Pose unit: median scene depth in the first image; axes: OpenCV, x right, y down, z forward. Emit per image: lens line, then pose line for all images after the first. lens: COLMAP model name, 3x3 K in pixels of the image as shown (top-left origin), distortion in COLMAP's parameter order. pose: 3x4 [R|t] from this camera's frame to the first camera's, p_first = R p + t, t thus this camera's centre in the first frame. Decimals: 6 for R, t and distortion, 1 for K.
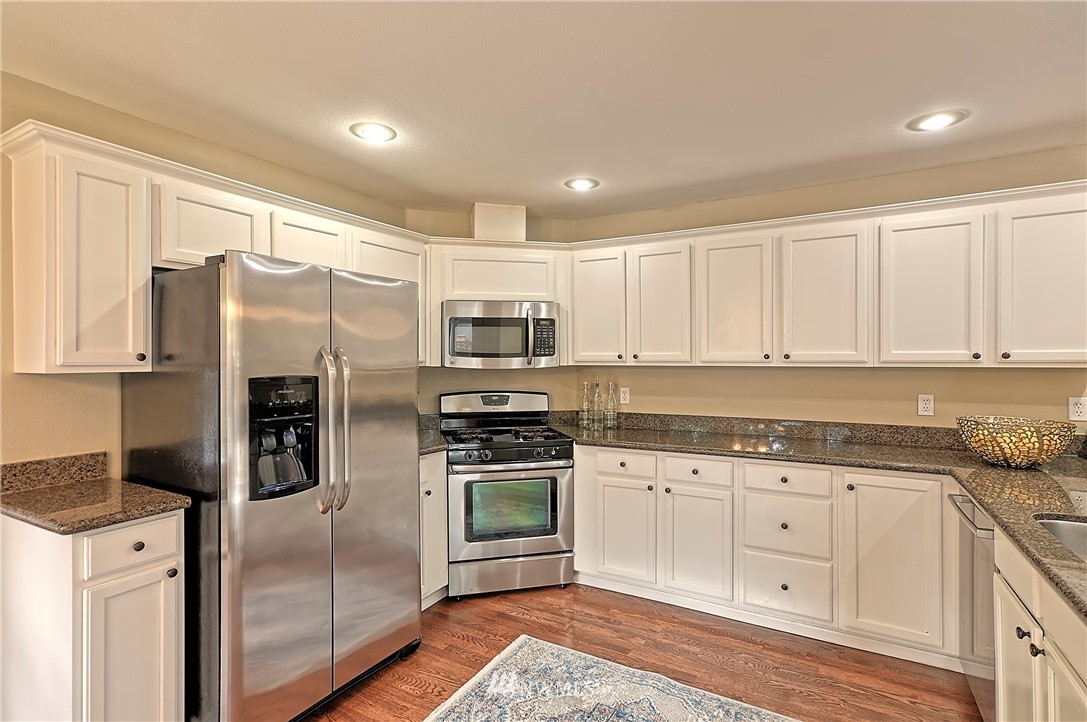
lens RADIAL K [[528.3, 0, 542.8], [0, 528.3, 360.3], [0, 0, 1]] dist [-0.012952, 0.013469]
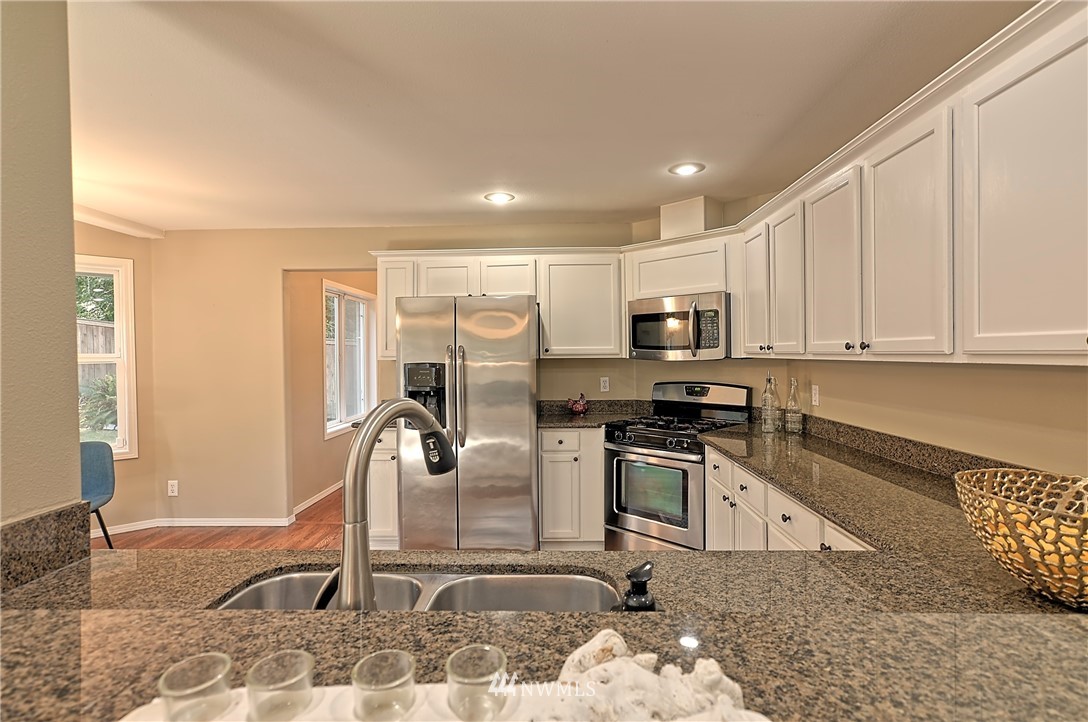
lens RADIAL K [[528.8, 0, 547.7], [0, 528.8, 357.6], [0, 0, 1]] dist [-0.012952, 0.013469]
pose [[0.500969, 0.004992, -0.865451, 0.699790], [0.005512, 0.999945, 0.008959, -0.000593], [0.865448, -0.009258, 0.500913, 0.259633]]
